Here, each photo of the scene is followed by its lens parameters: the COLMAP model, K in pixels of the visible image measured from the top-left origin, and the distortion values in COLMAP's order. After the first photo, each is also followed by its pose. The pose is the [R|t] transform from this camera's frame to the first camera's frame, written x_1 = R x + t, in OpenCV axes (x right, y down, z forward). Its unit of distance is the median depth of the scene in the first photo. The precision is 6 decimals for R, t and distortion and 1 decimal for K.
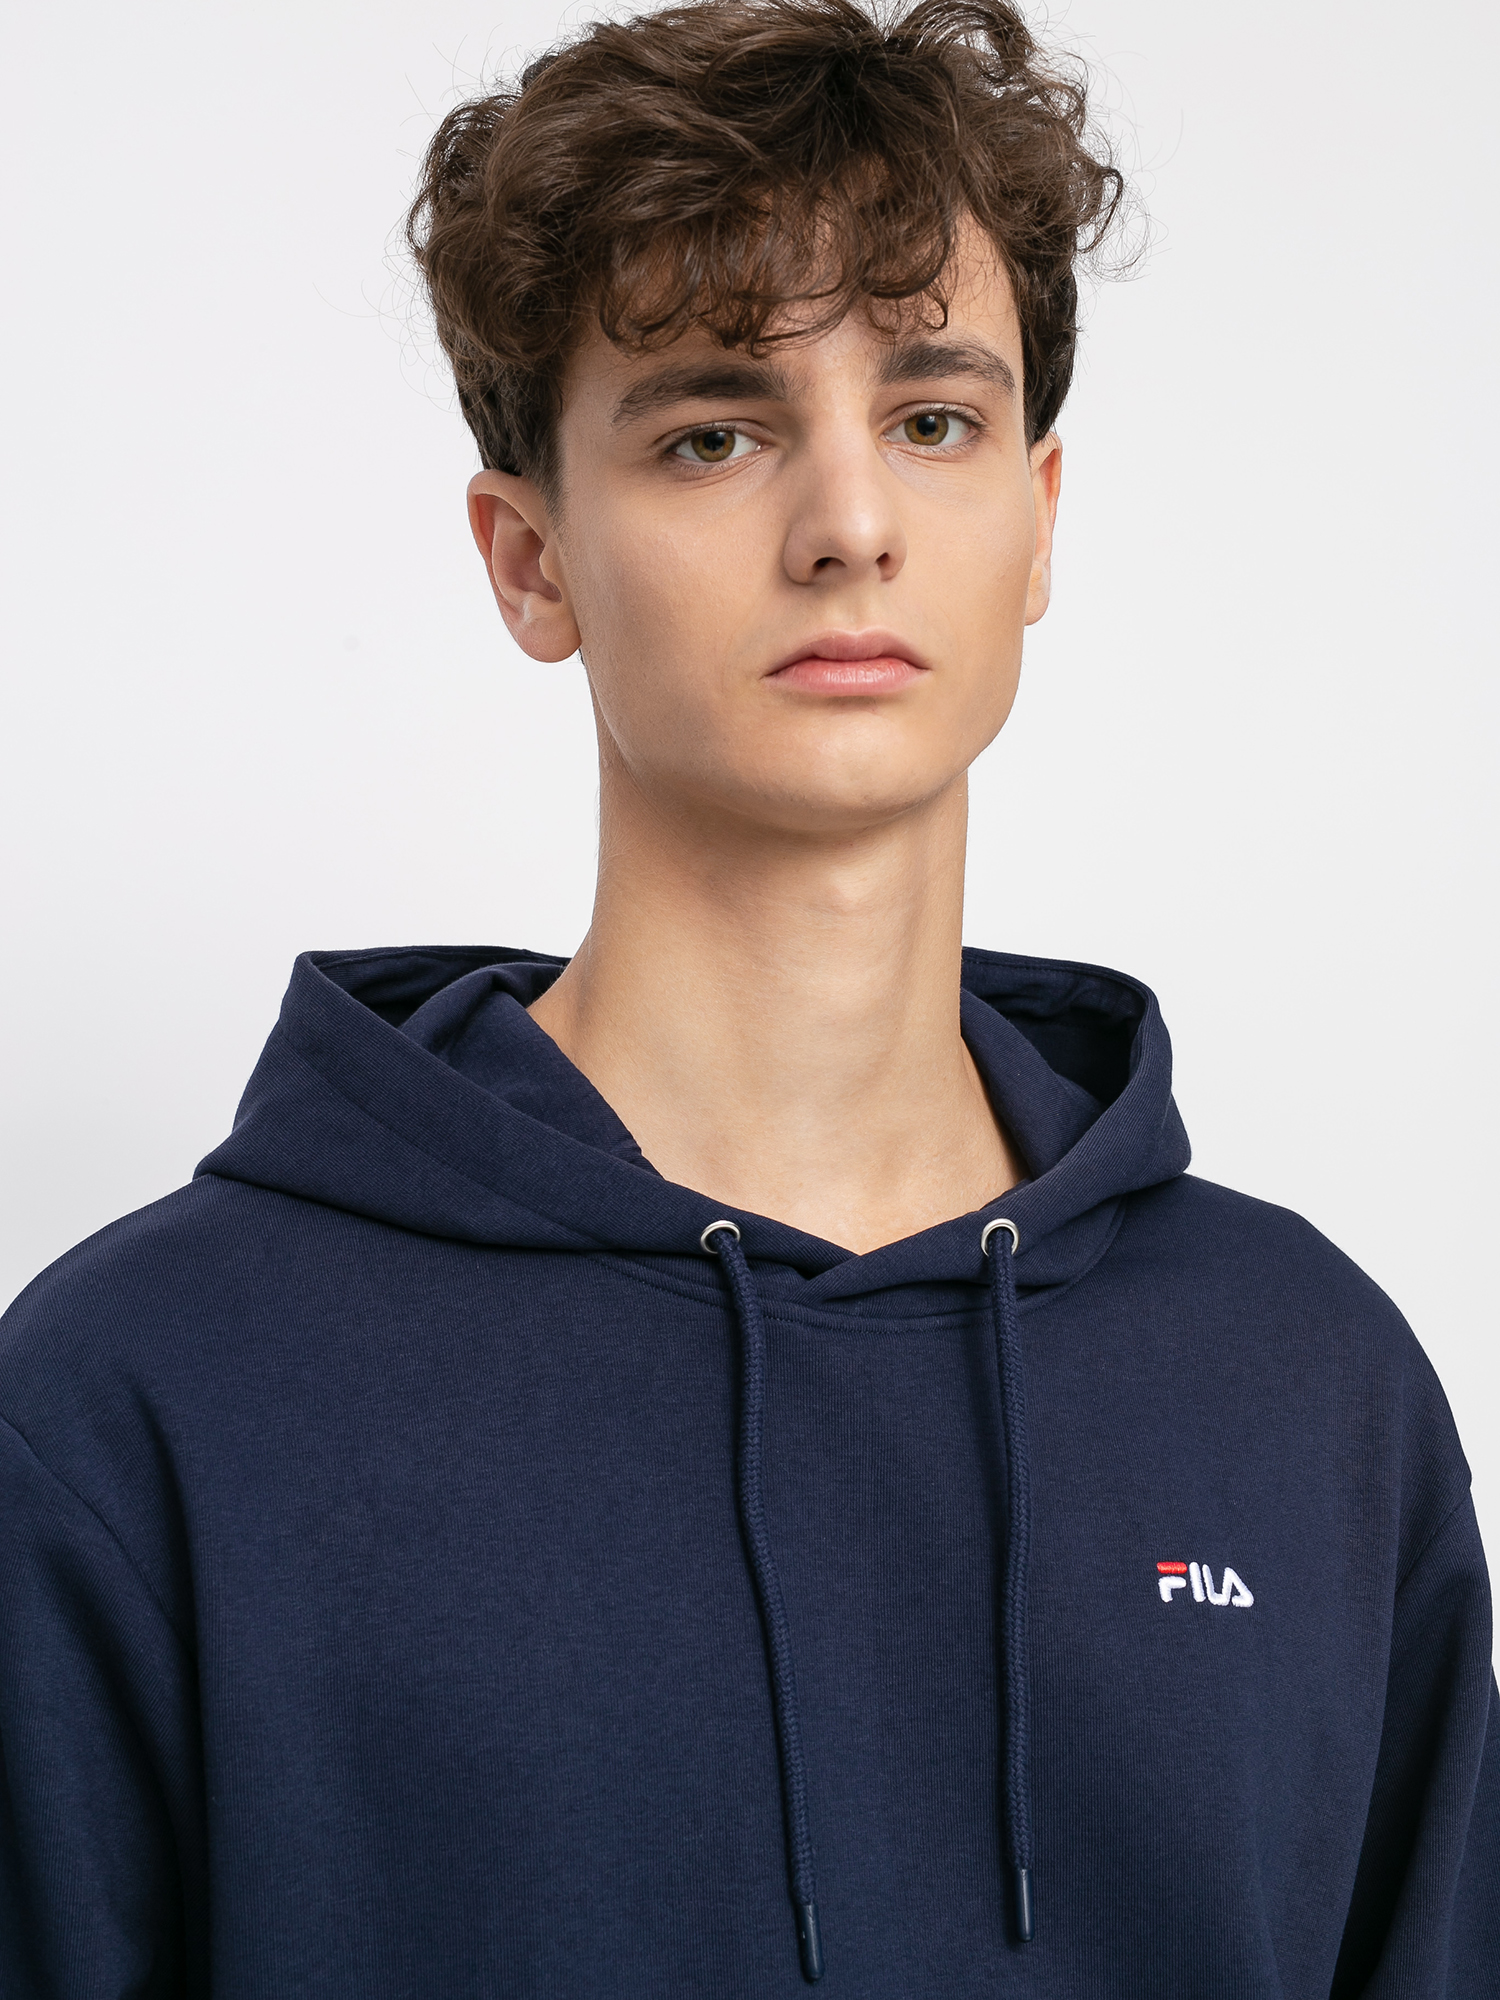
lens RADIAL K [[2822.0, 0, 750.0], [0, 2822.0, 1000.0], [0, 0, 1]] dist [-0.112405, 0.117236]
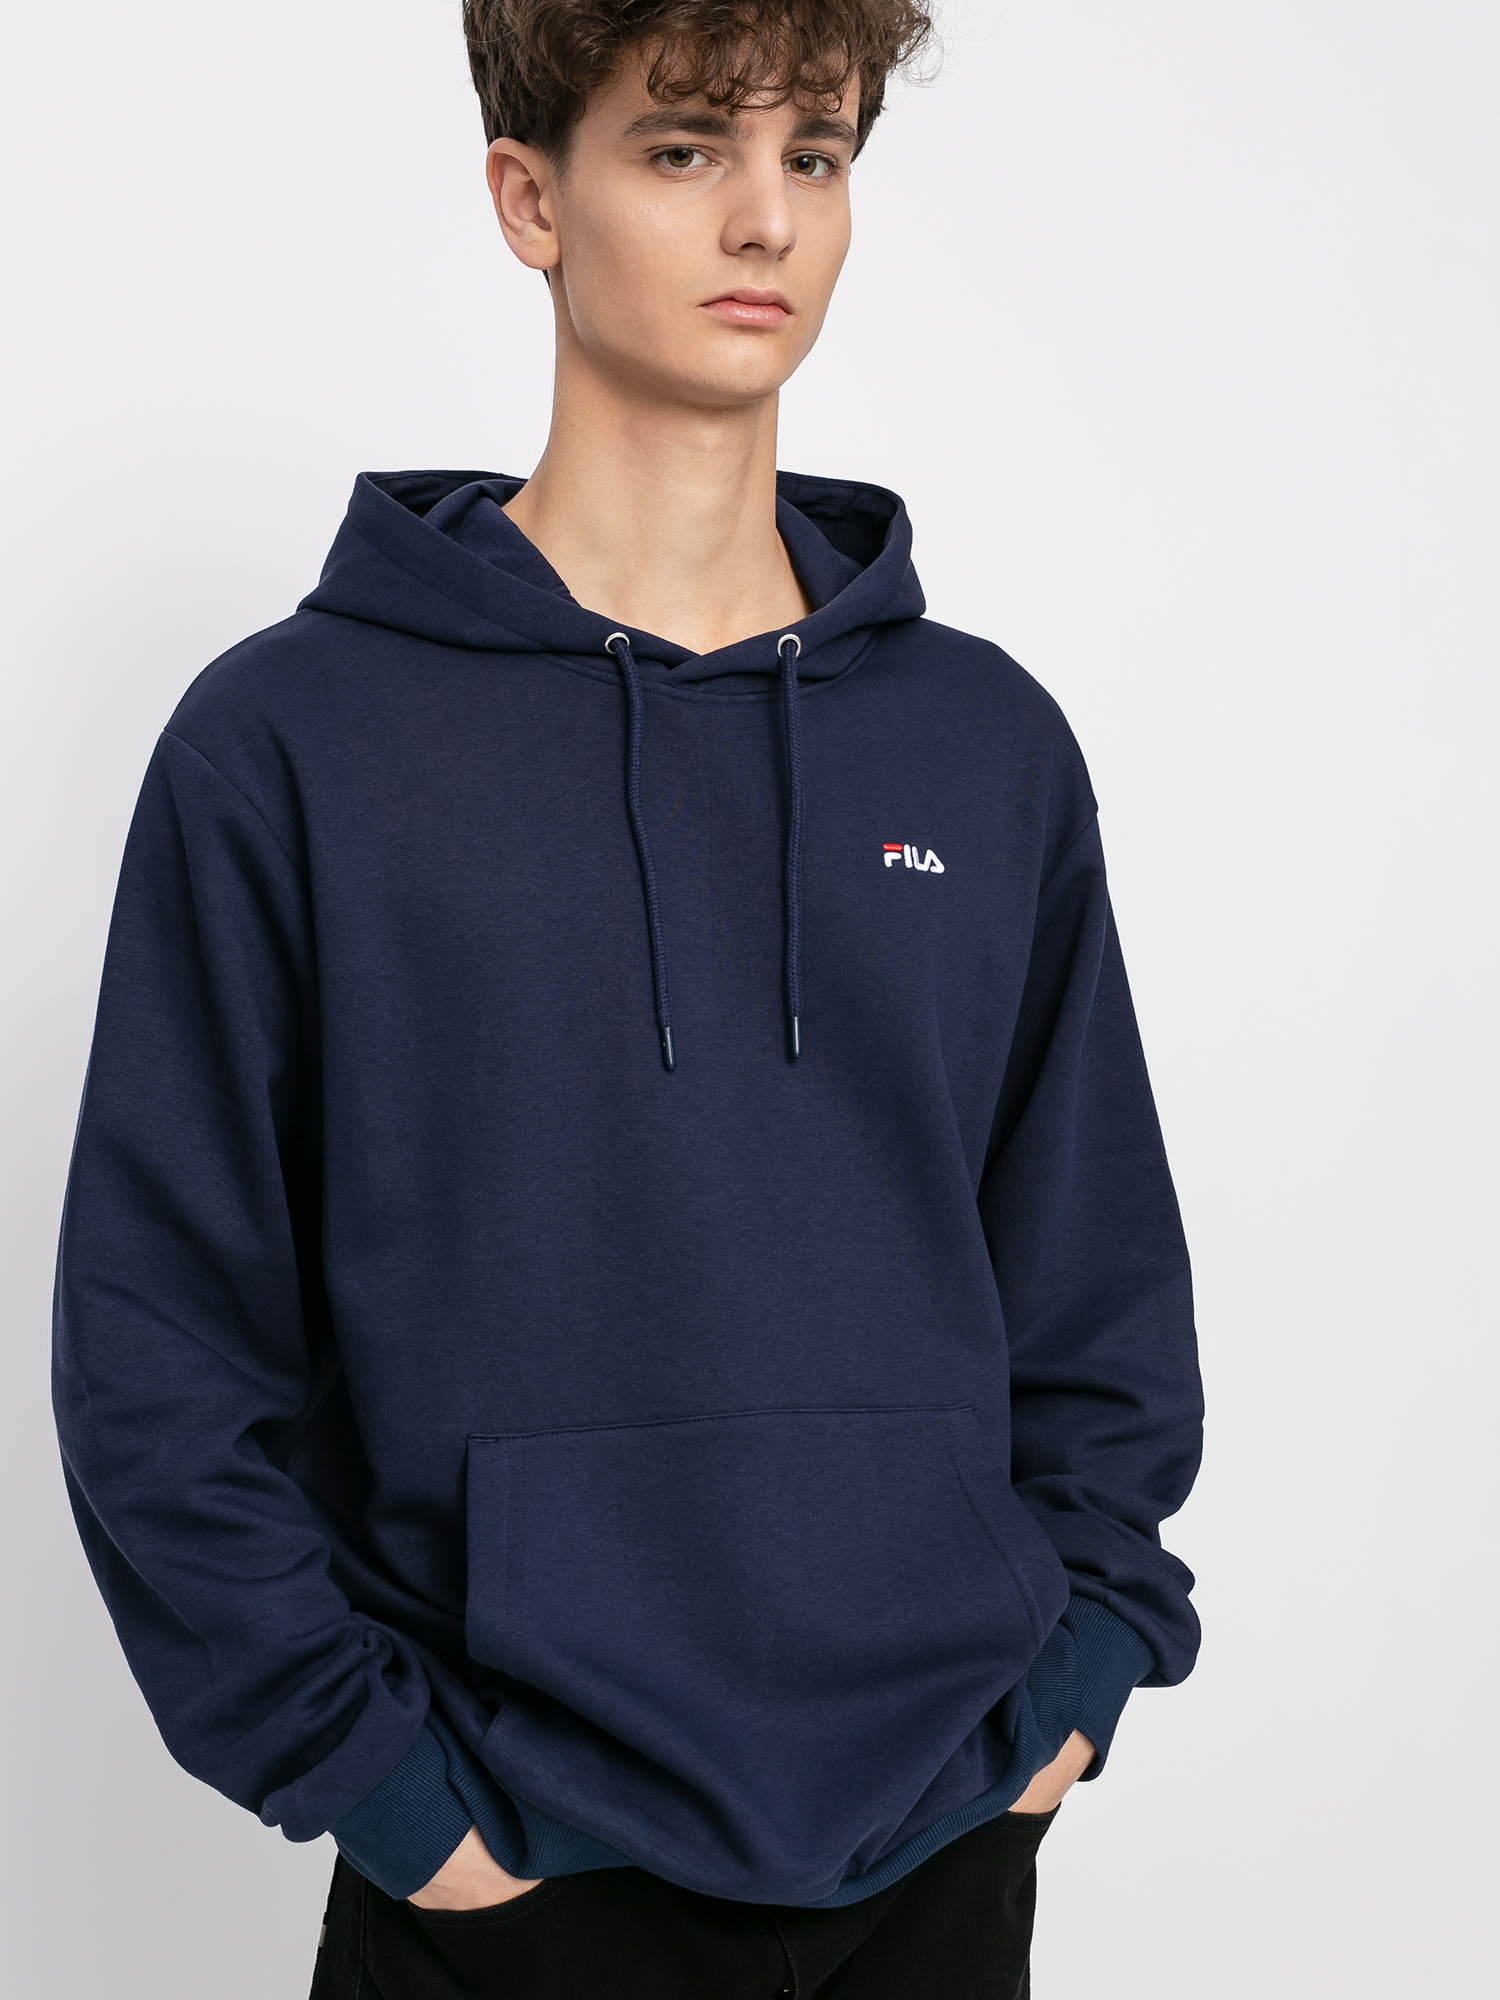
lens RADIAL K [[2822.0, 0, 750.0], [0, 2822.0, 1000.0], [0, 0, 1]] dist [-0.112405, 0.117236]
pose [[0.999998, 0.000551, -0.001786, 0.070263], [-0.000278, 0.988780, 0.149379, 0.043773], [0.001848, -0.149378, 0.988778, -0.665301]]
